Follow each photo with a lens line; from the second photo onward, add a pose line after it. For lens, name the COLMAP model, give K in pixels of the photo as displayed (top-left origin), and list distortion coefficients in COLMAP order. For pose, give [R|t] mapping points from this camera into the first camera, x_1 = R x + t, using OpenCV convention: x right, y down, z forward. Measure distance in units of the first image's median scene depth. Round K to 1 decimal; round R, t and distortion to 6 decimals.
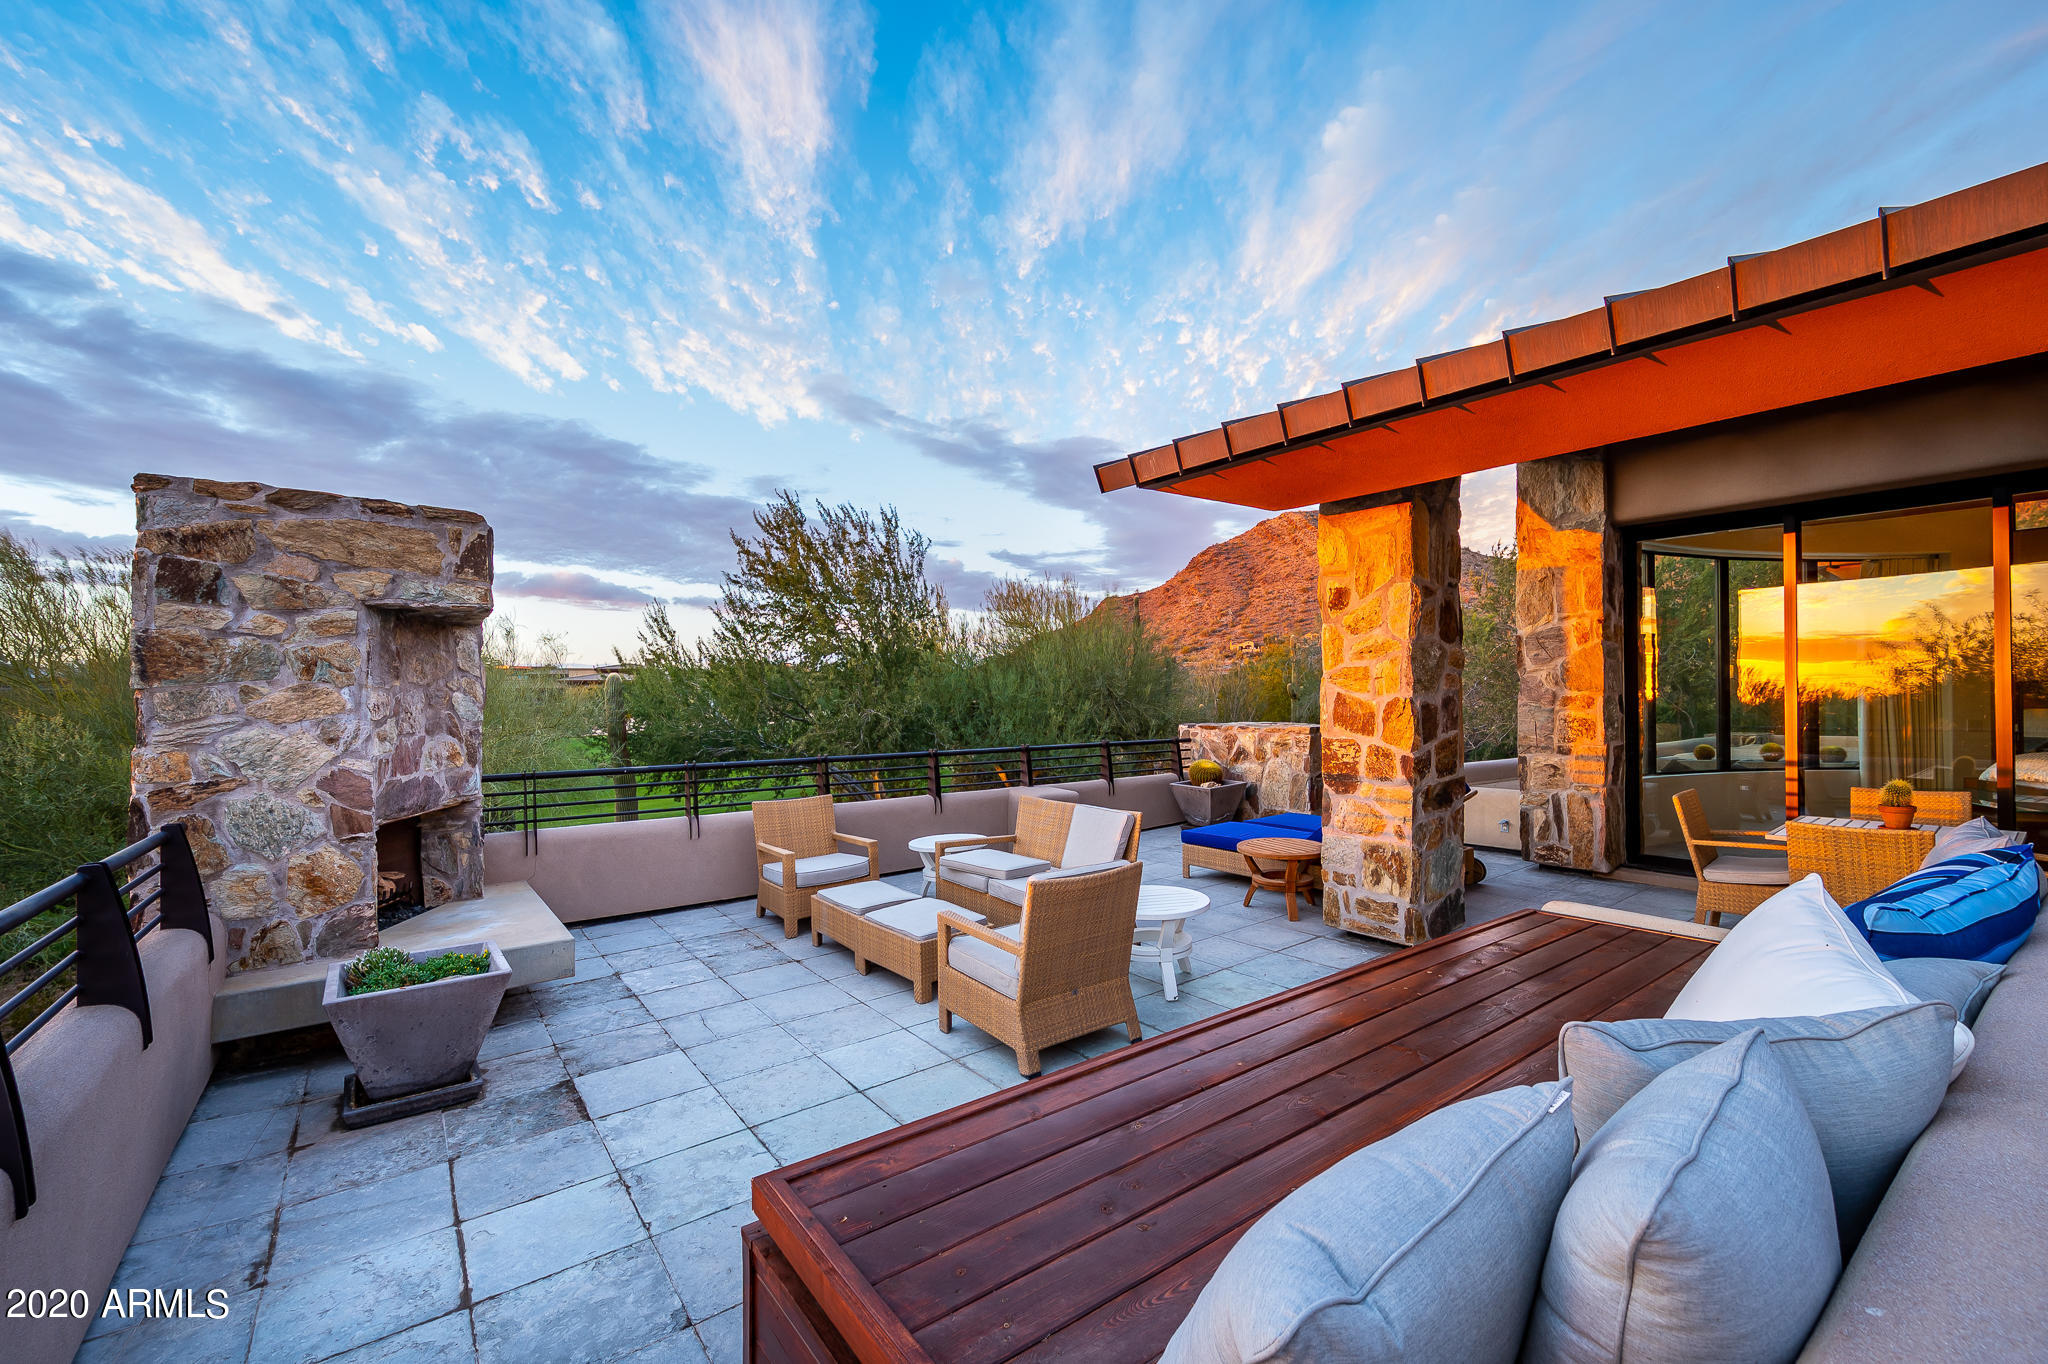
lens RADIAL K [[831.6, 0, 1045.2], [0, 831.6, 693.3], [0, 0, 1]] dist [-0.000566, 0.000256]
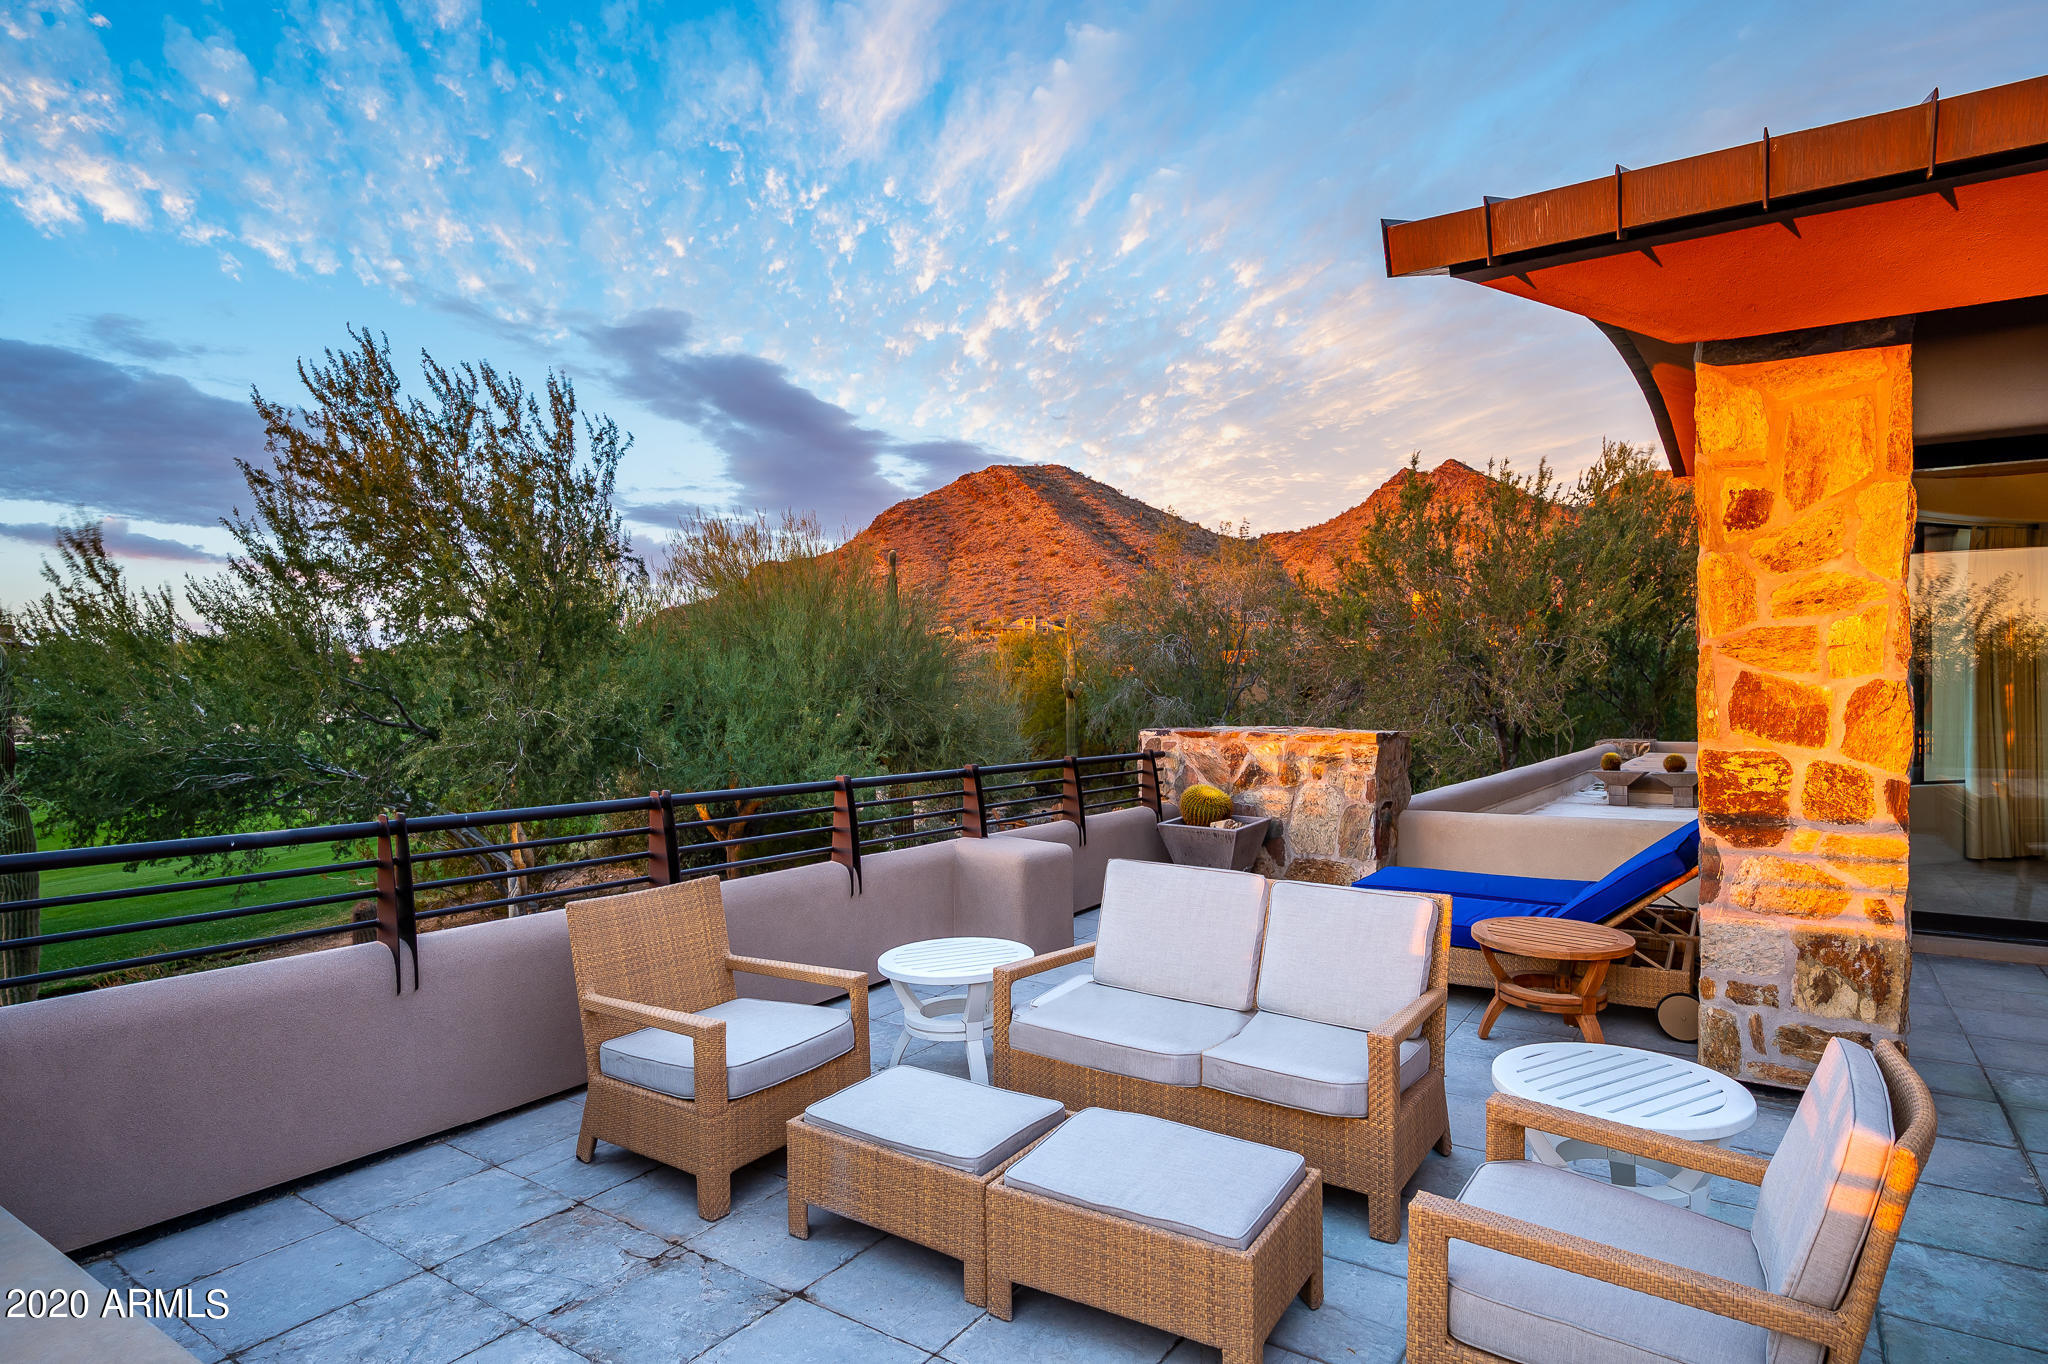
lens RADIAL K [[1102.6, 0, 1049.9], [0, 1102.6, 690.2], [0, 0, 1]] dist [0.001654, -0.001540]
pose [[0.950075, 0.009101, 0.311888, -0.302339], [-0.009006, 0.999958, -0.001746, 0.015372], [-0.311891, -0.001150, 0.950117, 0.370660]]
